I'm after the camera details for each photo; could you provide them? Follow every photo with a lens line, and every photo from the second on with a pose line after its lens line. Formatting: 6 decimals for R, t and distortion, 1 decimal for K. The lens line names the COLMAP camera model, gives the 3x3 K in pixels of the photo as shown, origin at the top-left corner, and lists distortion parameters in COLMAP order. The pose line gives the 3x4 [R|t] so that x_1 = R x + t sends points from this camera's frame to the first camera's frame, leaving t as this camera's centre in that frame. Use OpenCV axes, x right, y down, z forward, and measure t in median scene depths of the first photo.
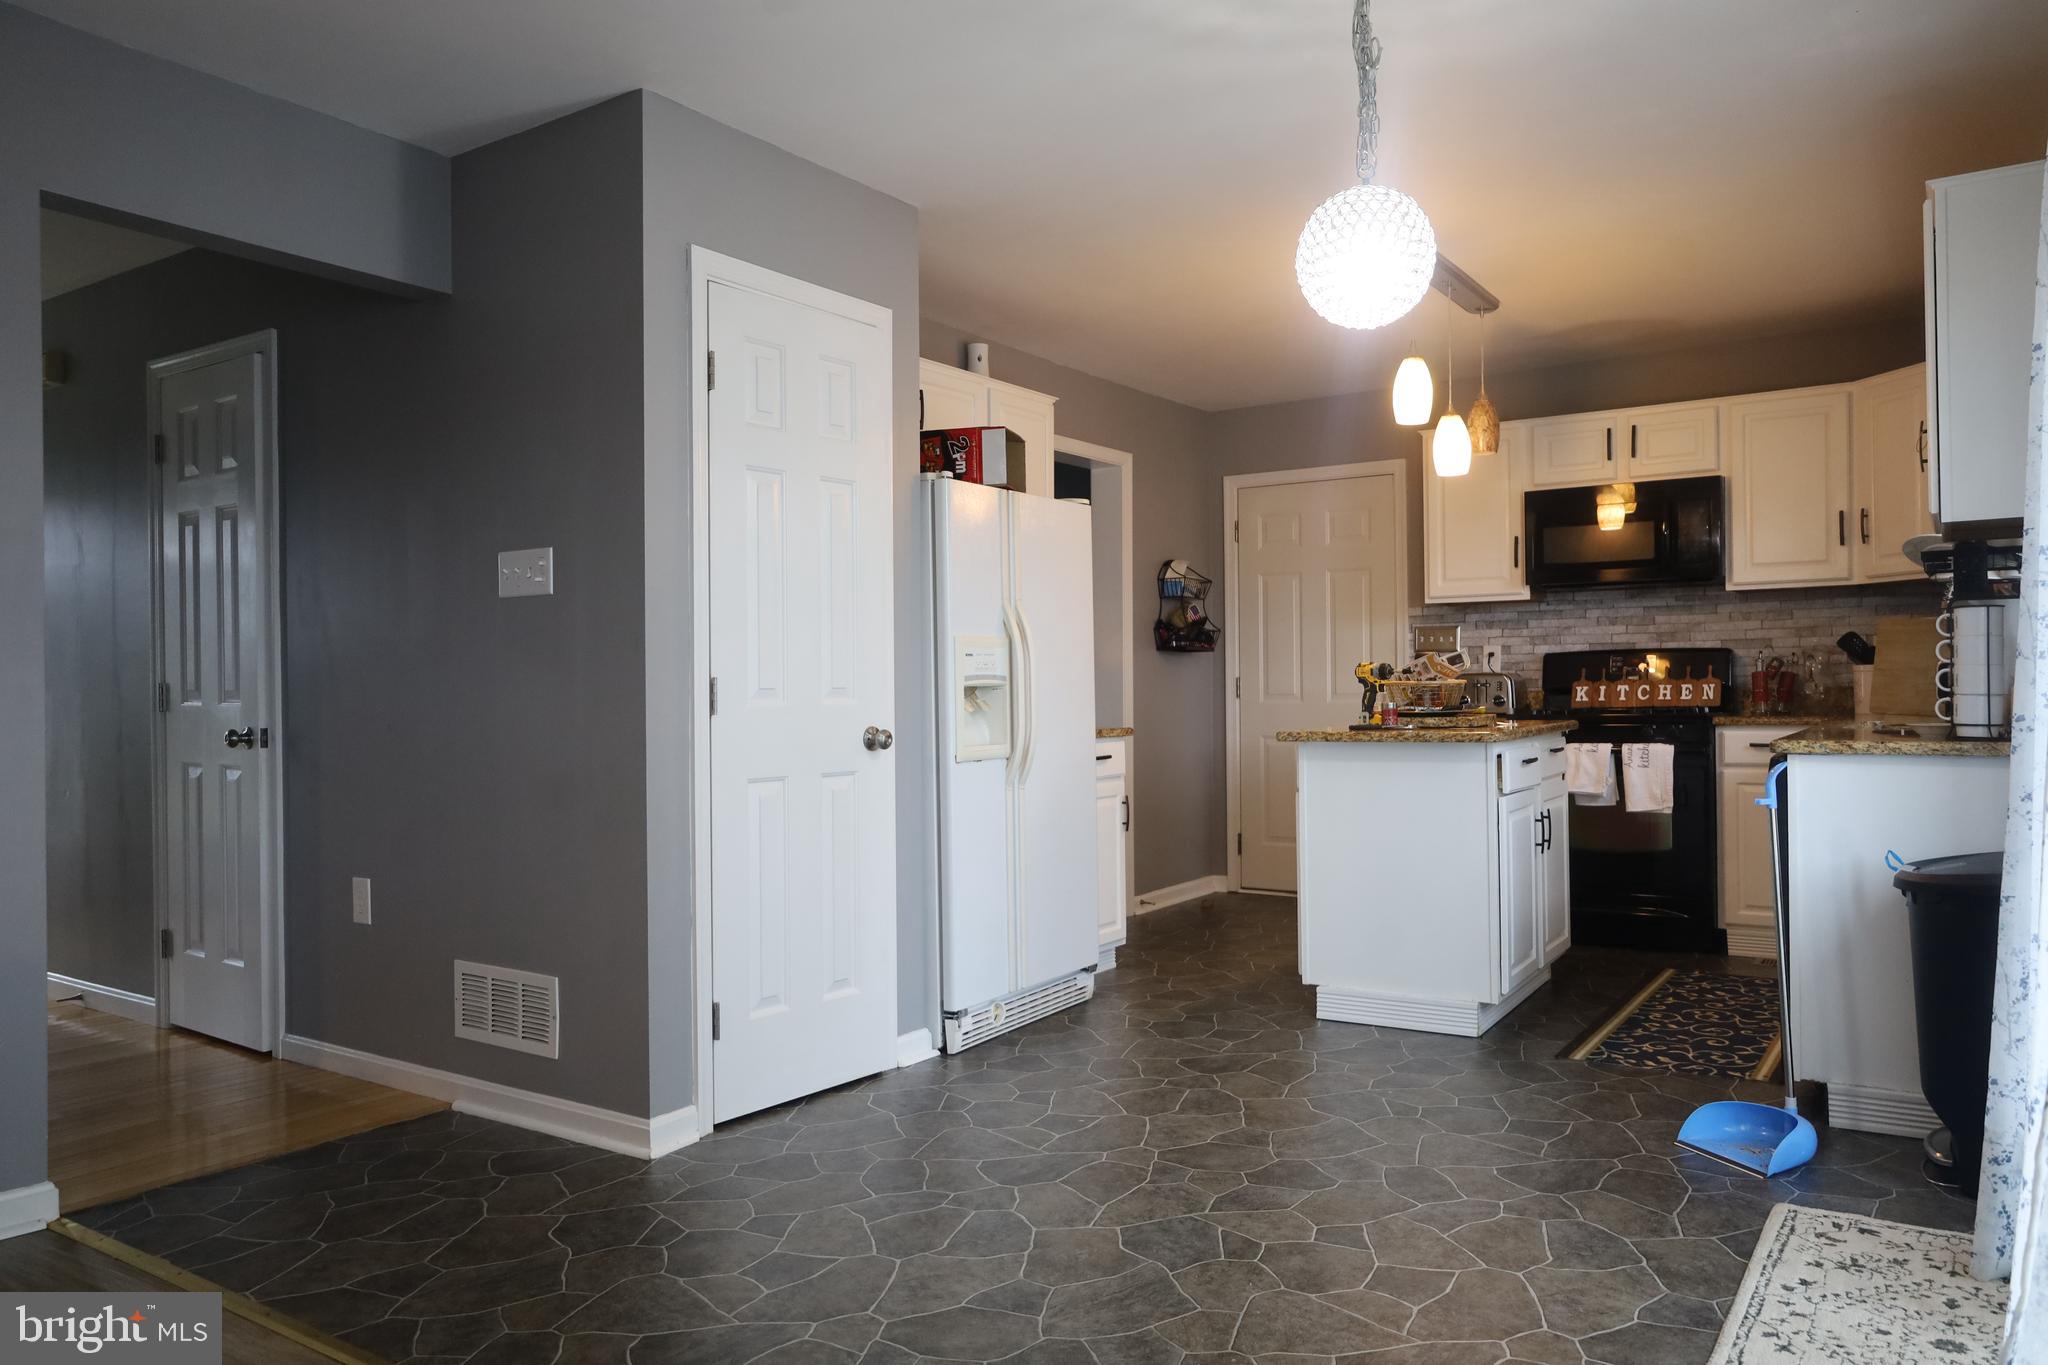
lens RADIAL K [[1419.6, 0, 1024.0], [0, 1419.6, 682.5], [0, 0, 1]] dist [-0.000396, 0.000885]
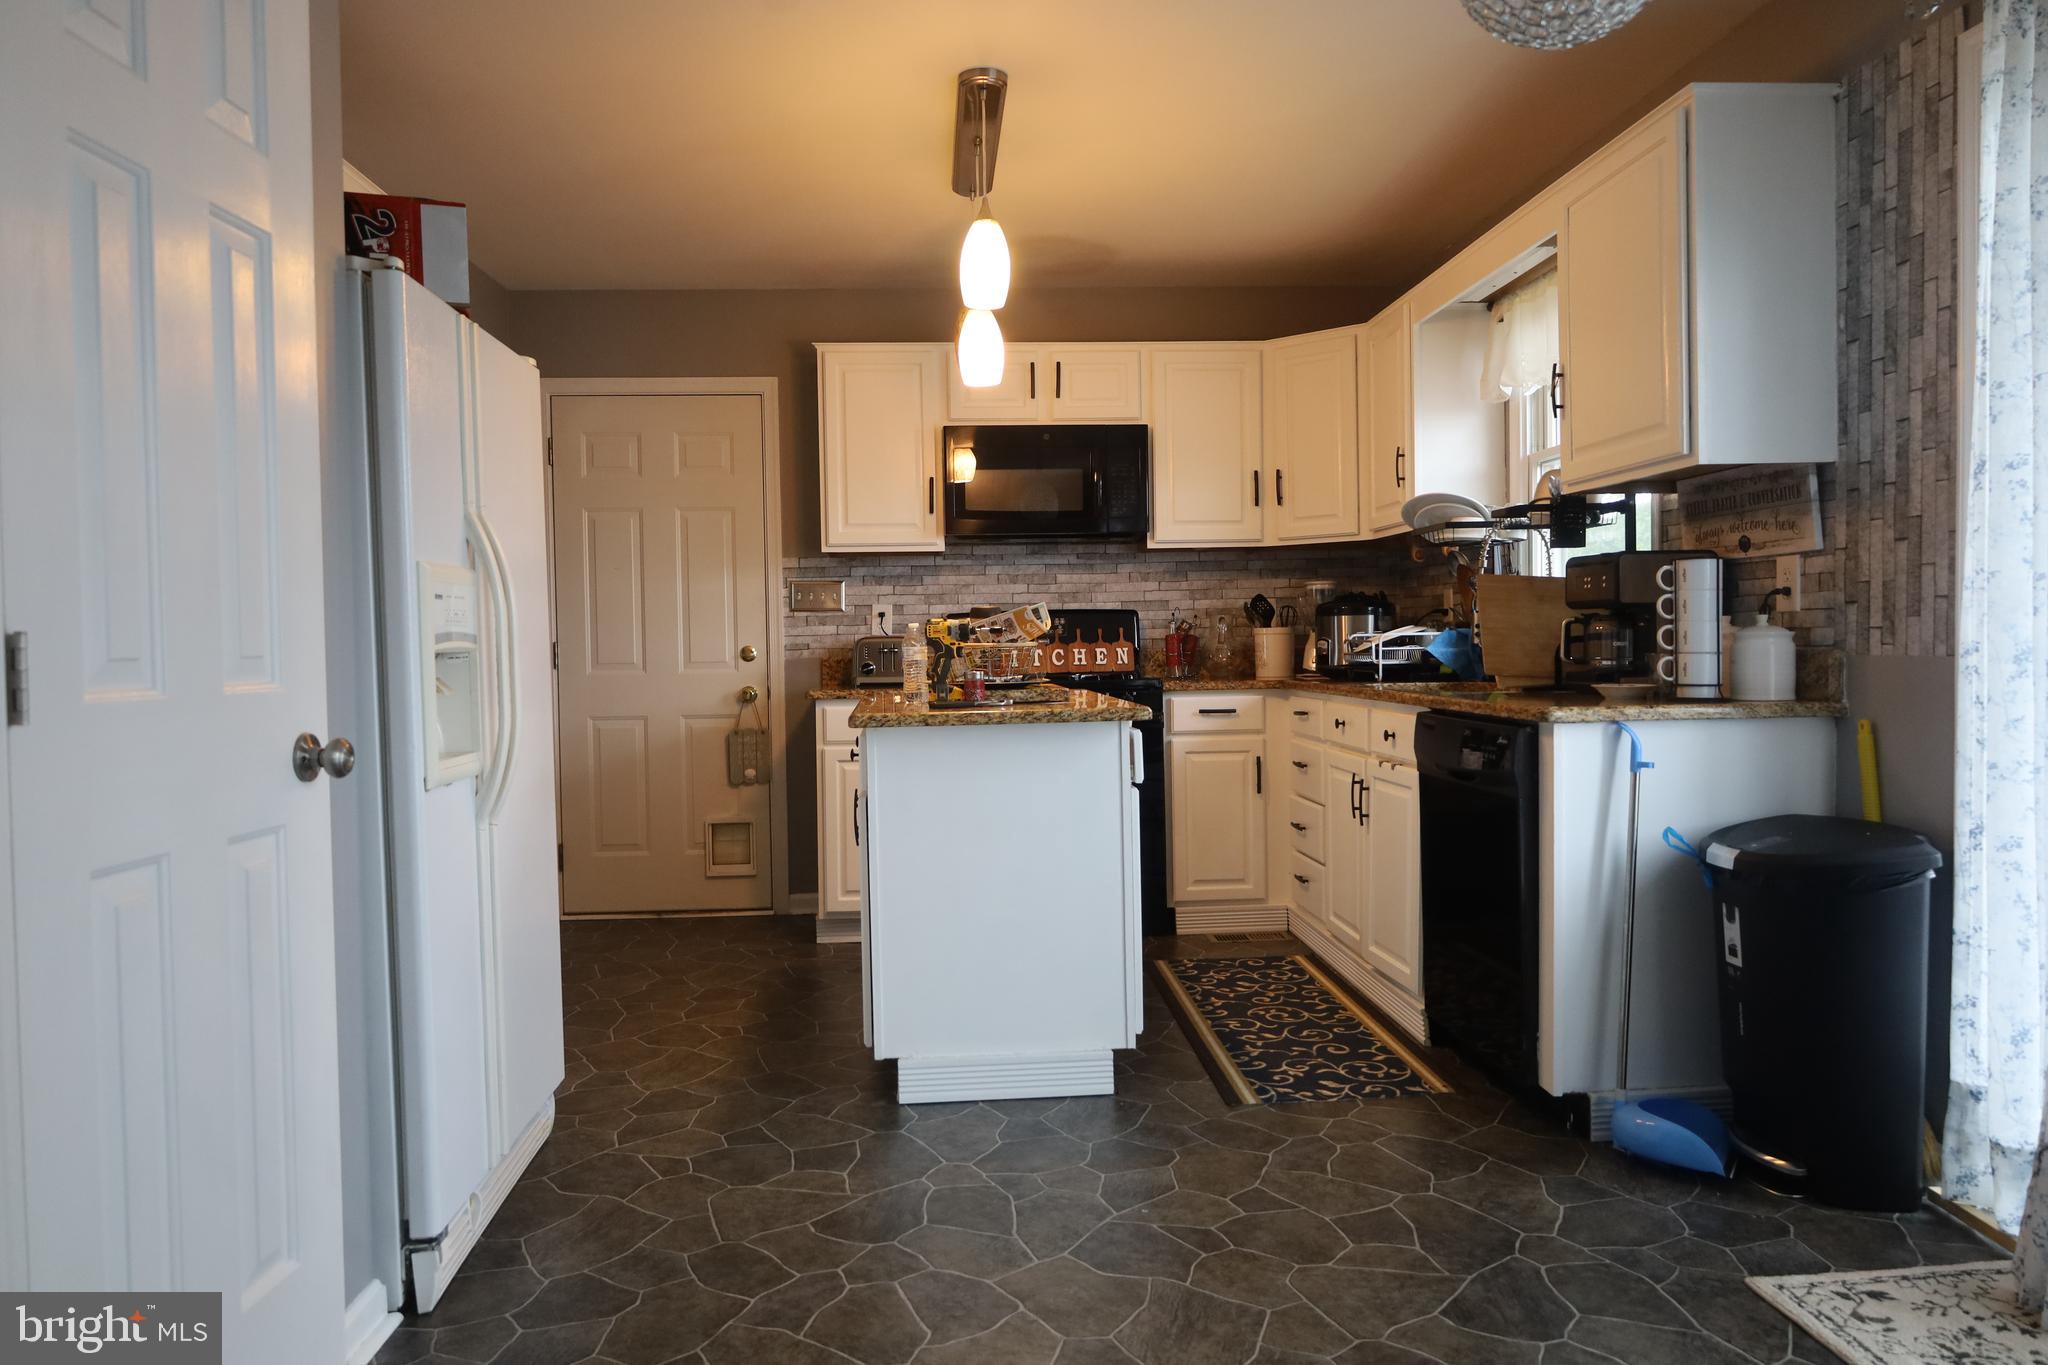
lens RADIAL K [[1406.9, 0, 1024.0], [0, 1406.9, 682.5], [0, 0, 1]] dist [0.008090, -0.002541]
pose [[0.794026, -0.018623, 0.607599, -0.151917], [0.005560, 0.999711, 0.023376, 0.002326], [-0.607859, -0.015183, 0.793900, 0.327506]]
